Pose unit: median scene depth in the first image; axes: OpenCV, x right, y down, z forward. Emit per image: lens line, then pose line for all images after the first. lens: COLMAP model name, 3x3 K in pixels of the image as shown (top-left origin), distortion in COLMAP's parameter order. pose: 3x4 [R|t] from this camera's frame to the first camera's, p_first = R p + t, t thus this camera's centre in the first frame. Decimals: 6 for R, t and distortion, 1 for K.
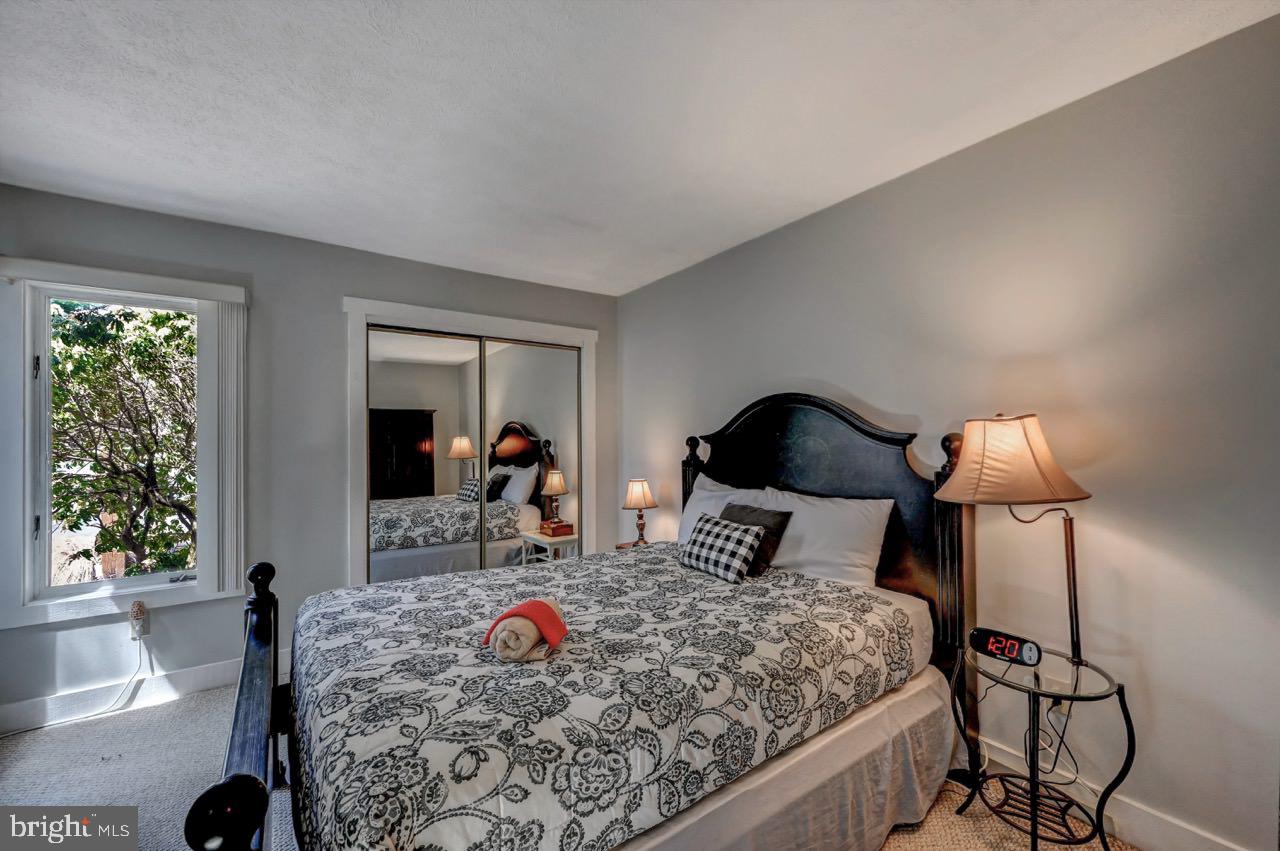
lens RADIAL K [[507.4, 0, 640.0], [0, 507.4, 425.5], [0, 0, 1]] dist [0.001059, 0.000114]
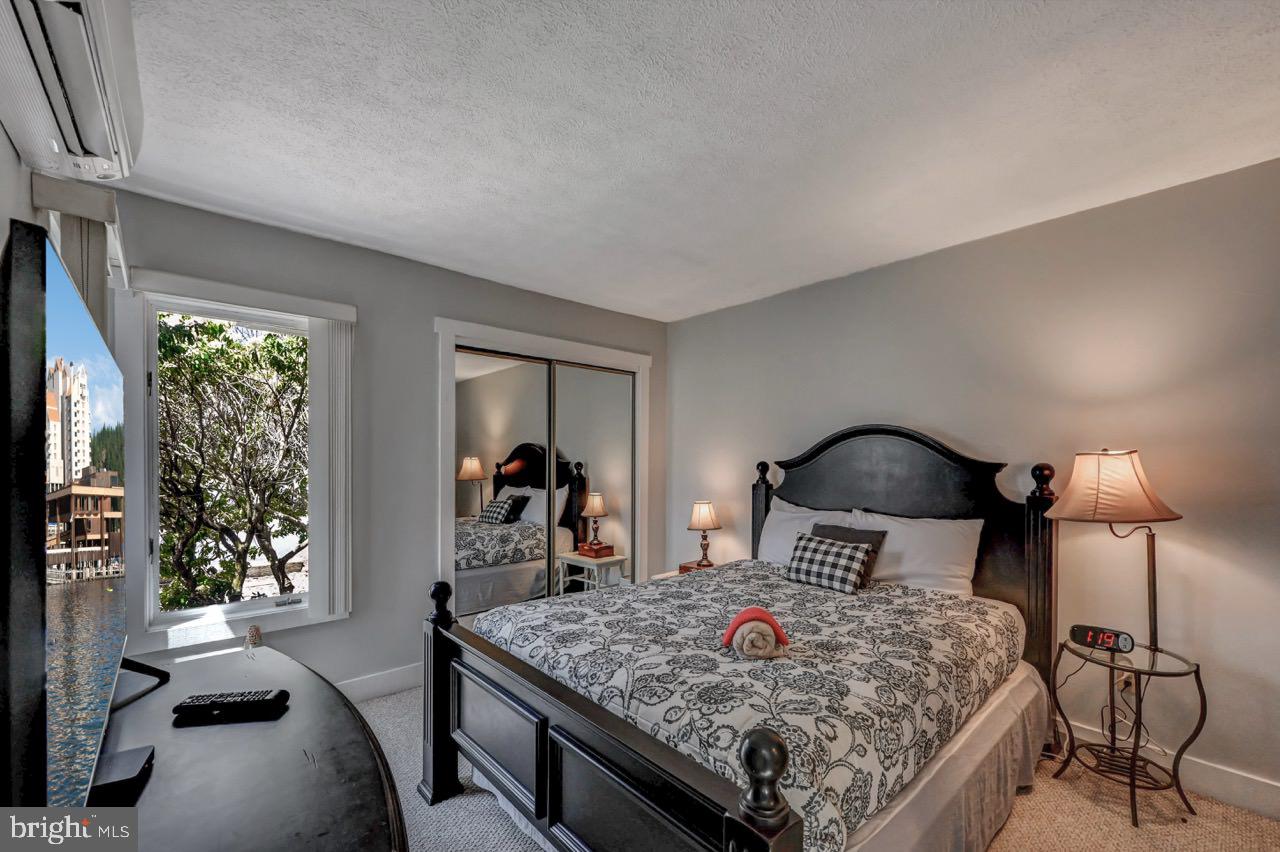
lens RADIAL K [[525.2, 0, 645.6], [0, 525.2, 454.9], [0, 0, 1]] dist [0.002067, 0.000221]
pose [[0.993263, 0.011533, 0.115310, -0.418836], [-0.013594, 0.999761, 0.017100, -0.011976], [-0.115085, -0.018553, 0.993182, -0.100915]]
